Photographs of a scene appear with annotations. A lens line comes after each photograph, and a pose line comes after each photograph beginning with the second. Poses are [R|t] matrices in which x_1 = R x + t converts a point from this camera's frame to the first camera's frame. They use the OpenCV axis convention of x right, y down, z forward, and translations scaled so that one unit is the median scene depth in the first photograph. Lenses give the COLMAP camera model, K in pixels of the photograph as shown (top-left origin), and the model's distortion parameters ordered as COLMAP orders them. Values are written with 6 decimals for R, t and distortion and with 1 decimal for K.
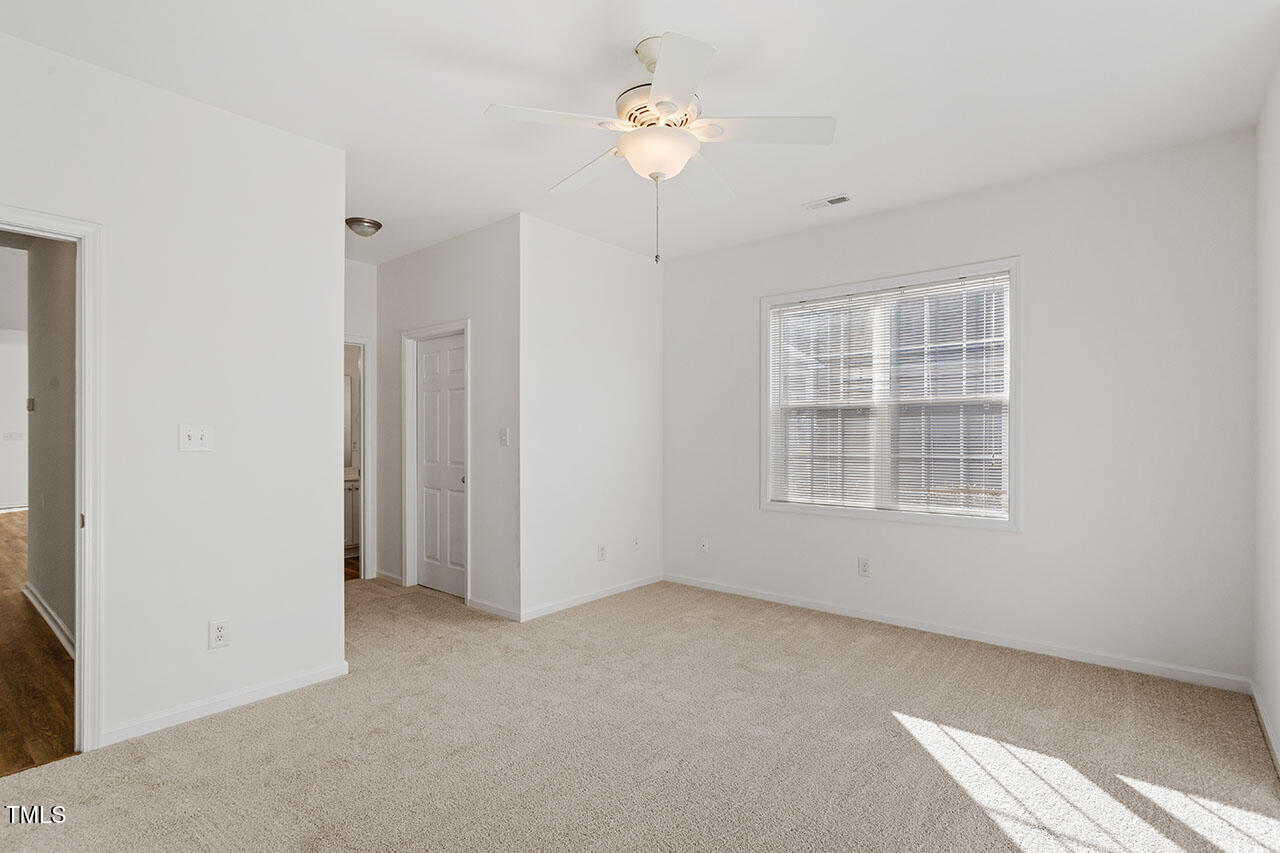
lens RADIAL K [[609.1, 0, 642.0], [0, 609.1, 430.3], [0, 0, 1]] dist [0.001422, 0.000280]
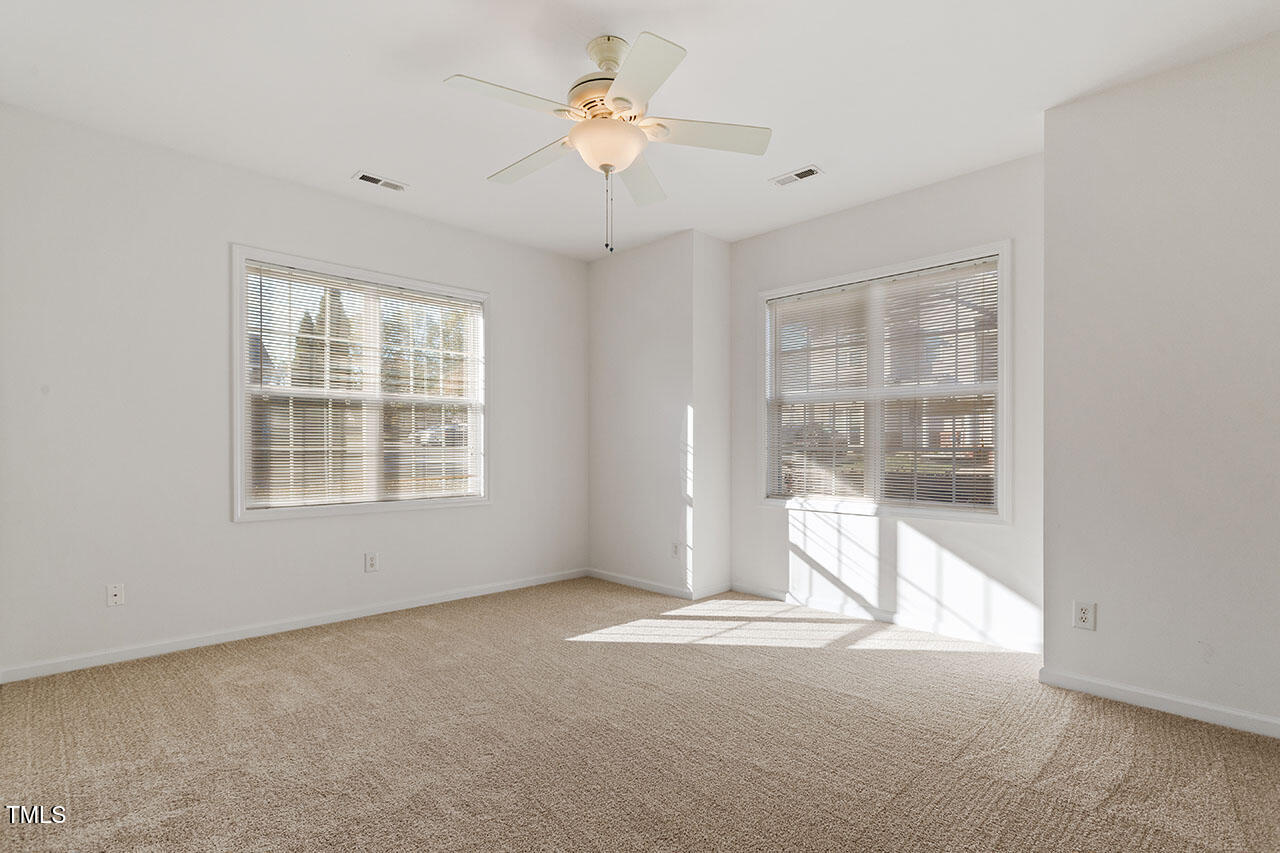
lens RADIAL K [[642.2, 0, 640.7], [0, 642.2, 452.7], [0, 0, 1]] dist [0.002733, 0.000579]
pose [[0.085135, -0.024500, 0.996068, -0.715465], [-0.025950, 0.999304, 0.026797, 0.008298], [-0.996031, -0.028130, 0.084440, 0.542307]]
